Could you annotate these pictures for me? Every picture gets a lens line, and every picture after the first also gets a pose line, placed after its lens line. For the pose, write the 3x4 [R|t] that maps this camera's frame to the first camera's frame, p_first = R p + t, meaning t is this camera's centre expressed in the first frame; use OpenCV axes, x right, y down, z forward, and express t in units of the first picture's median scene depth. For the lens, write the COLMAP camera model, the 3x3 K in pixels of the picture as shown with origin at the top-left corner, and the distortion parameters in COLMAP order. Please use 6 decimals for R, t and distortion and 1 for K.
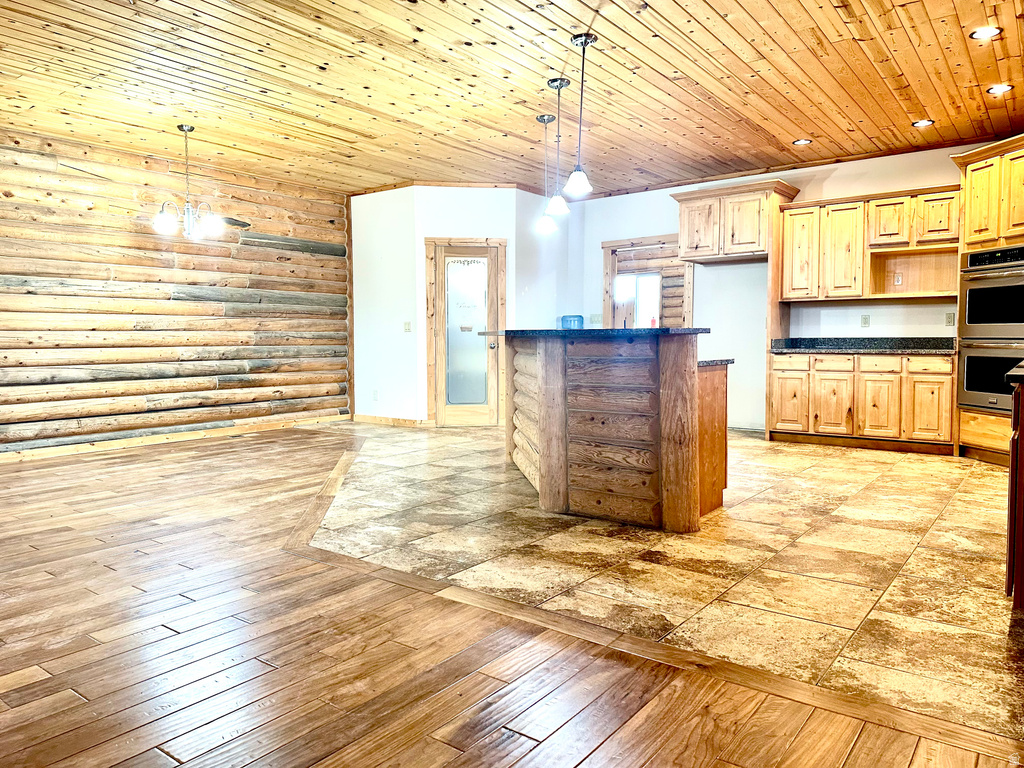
lens RADIAL K [[710.4, 0, 513.1], [0, 710.4, 381.4], [0, 0, 1]] dist [0.079534, -0.087844]
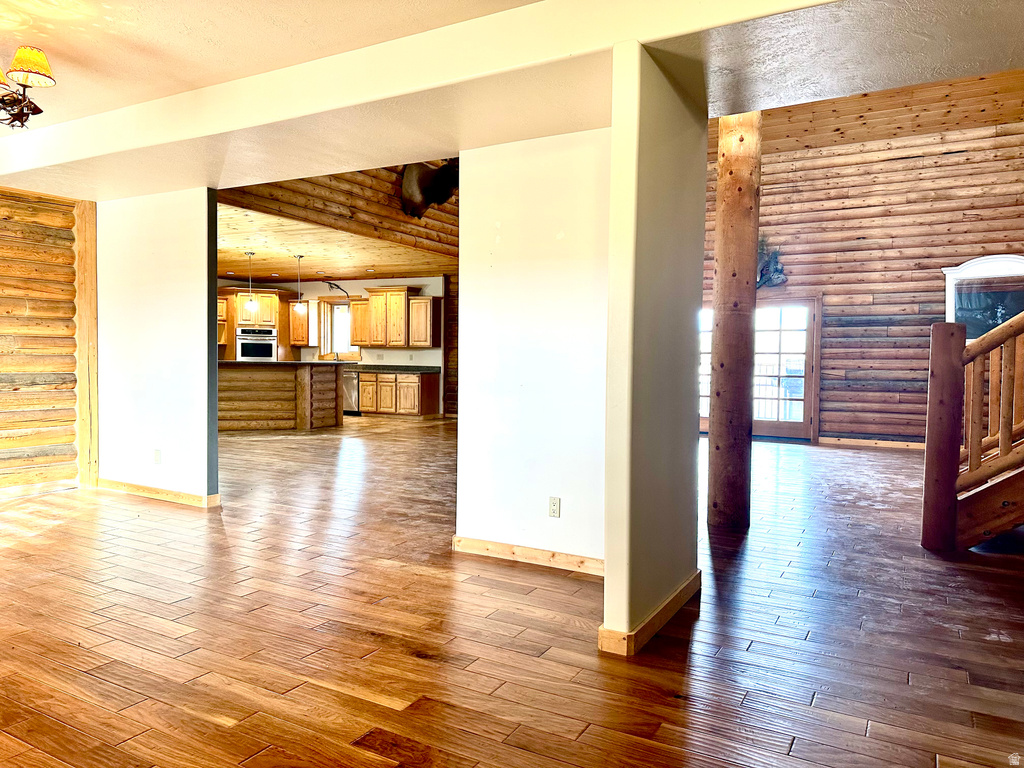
lens RADIAL K [[710.4, 0, 517.2], [0, 710.4, 393.2], [0, 0, 1]] dist [0.079534, -0.087844]
pose [[-0.155169, -0.049228, 0.986661, -2.162482], [0.047389, 0.997237, 0.057209, -0.056463], [-0.986751, 0.055634, -0.152407, 0.494340]]
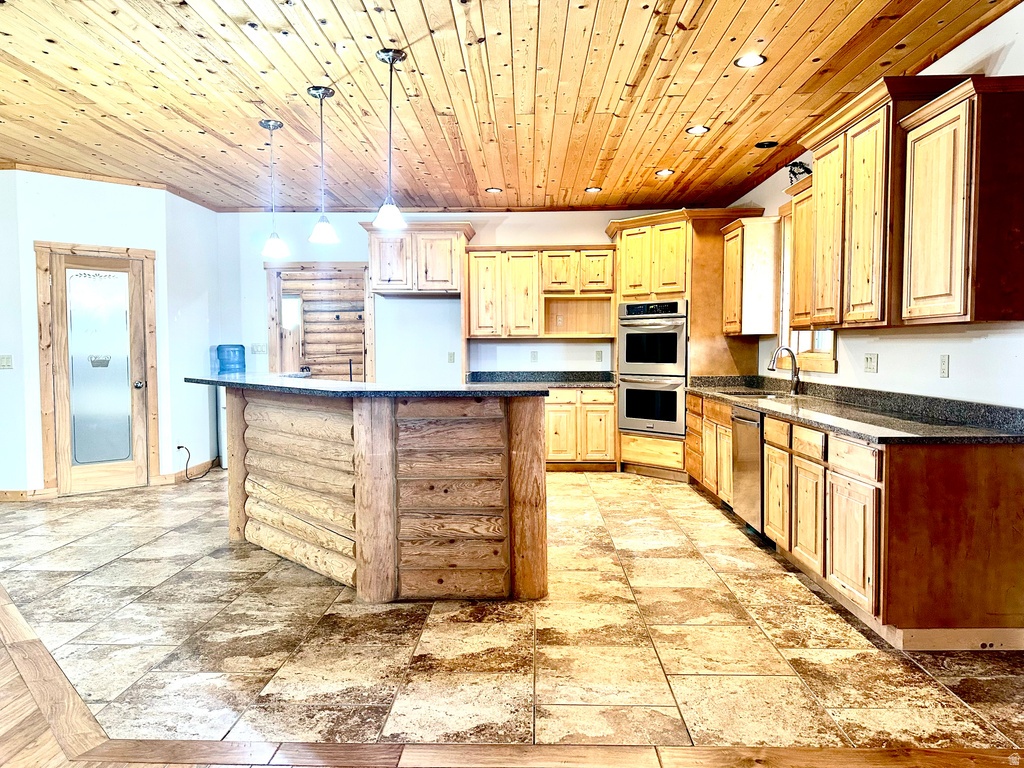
lens RADIAL K [[710.4, 0, 506.7], [0, 710.4, 383.9], [0, 0, 1]] dist [0.079534, -0.087844]
pose [[0.814151, -0.028554, 0.579951, -0.243199], [0.035967, 0.999352, -0.001288, -0.054097], [-0.579539, 0.021908, 0.814650, 0.168073]]
